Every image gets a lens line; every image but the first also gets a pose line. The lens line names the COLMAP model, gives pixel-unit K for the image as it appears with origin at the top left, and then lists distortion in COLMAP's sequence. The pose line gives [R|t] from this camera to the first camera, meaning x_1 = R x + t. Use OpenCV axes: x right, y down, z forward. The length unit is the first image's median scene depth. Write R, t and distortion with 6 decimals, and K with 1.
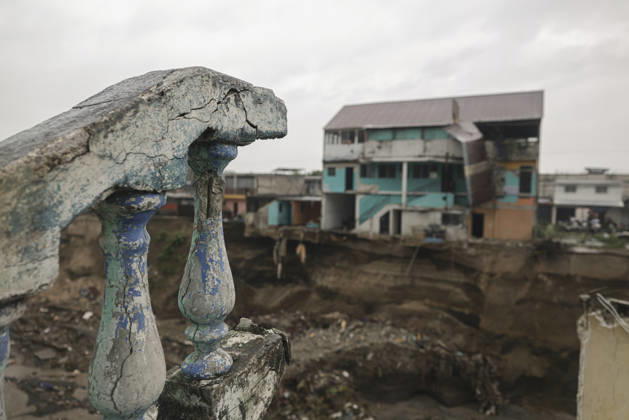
lens RADIAL K [[430.4, 0, 312.7], [0, 430.4, 210.5], [0, 0, 1]] dist [-0.002402, 0.004570]
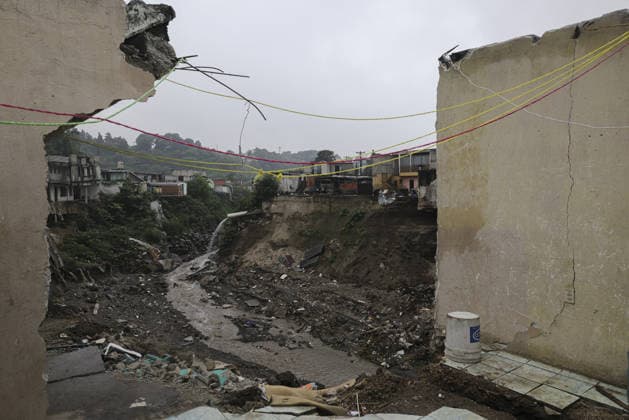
lens RADIAL K [[430.4, 0, 315.9], [0, 430.4, 209.6], [0, 0, 1]] dist [-0.002402, 0.004570]
pose [[0.906441, -0.012133, -0.422157, 0.070954], [0.017665, 0.999802, 0.009193, 0.059606], [0.421962, -0.015791, 0.906476, -0.039823]]
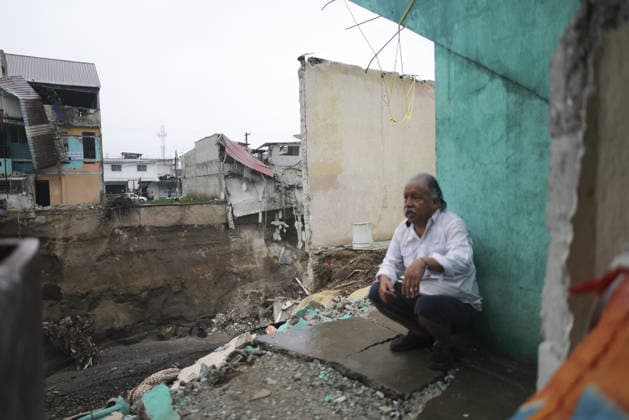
lens RADIAL K [[430.4, 0, 315.5], [0, 430.4, 212.3], [0, 0, 1]] dist [-0.002402, 0.004570]
pose [[0.532676, -0.081677, 0.842369, -0.092948], [0.074620, 0.995988, 0.049386, 0.072275], [-0.843023, 0.036551, 0.536634, -0.008368]]
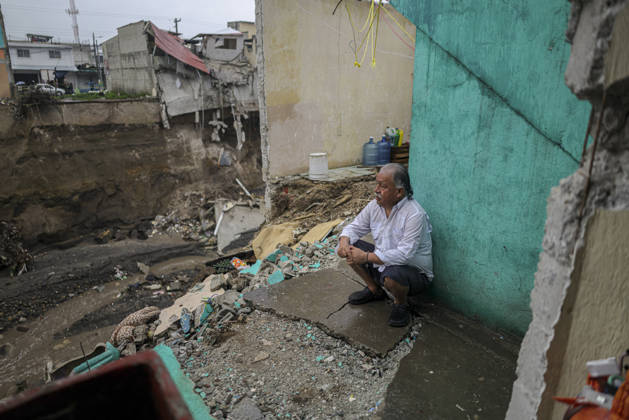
lens RADIAL K [[430.4, 0, 318.9], [0, 430.4, 203.9], [0, 0, 1]] dist [-0.002402, 0.004570]
pose [[0.401593, -0.270697, 0.874898, -0.099412], [0.045453, 0.960032, 0.276175, 0.057301], [-0.914689, -0.071144, 0.397846, -0.003925]]
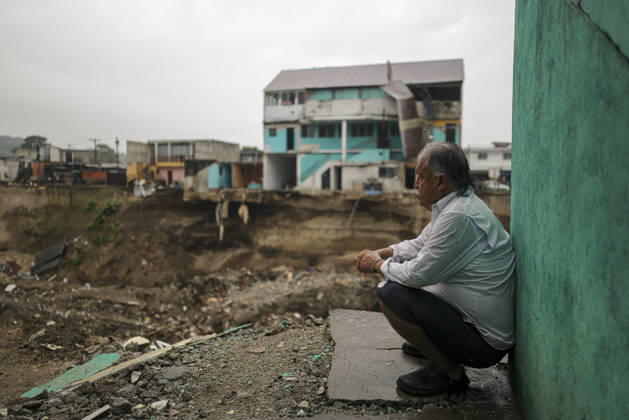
lens RADIAL K [[430.4, 0, 316.4], [0, 430.4, 204.9], [0, 0, 1]] dist [-0.002402, 0.004570]
pose [[0.982482, -0.022461, 0.184998, -0.053604], [0.019921, 0.999680, 0.015575, 0.077118], [-0.185288, -0.011617, 0.982616, -0.032007]]
